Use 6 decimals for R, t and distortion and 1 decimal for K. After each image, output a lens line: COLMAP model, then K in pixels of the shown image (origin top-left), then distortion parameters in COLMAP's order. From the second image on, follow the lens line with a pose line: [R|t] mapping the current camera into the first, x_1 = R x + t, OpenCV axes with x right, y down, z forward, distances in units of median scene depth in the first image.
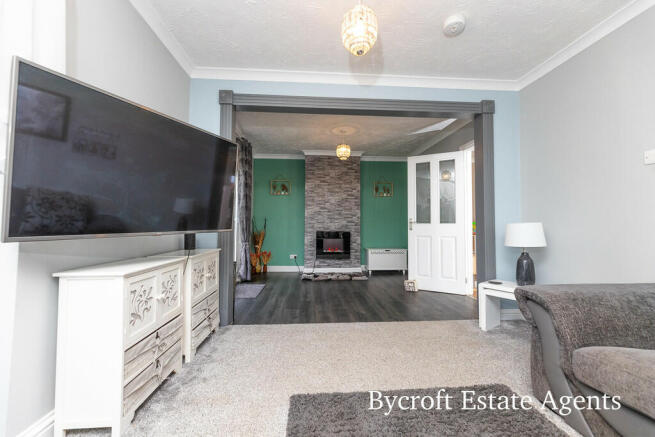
lens RADIAL K [[264.4, 0, 327.6], [0, 264.4, 218.1], [0, 0, 1]] dist [0.000848, 0.000110]
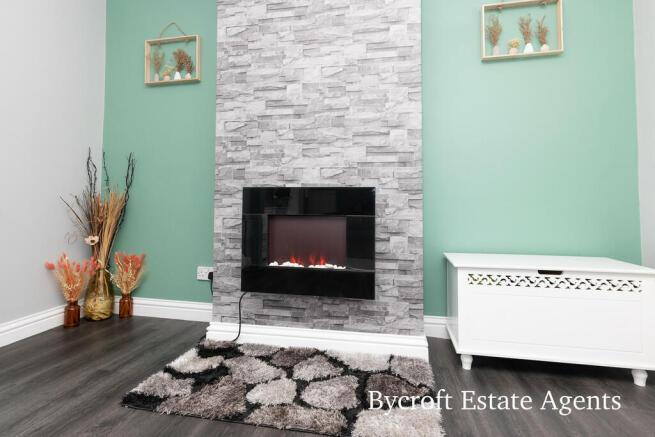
lens RADIAL K [[339.7, 0, 329.0], [0, 339.7, 194.7], [0, 0, 1]] dist [-0.003683, -0.000201]
pose [[0.961212, -0.009369, -0.275652, 0.129365], [0.008235, 0.999952, -0.005270, 0.058181], [0.275689, 0.002796, 0.961243, 0.681090]]
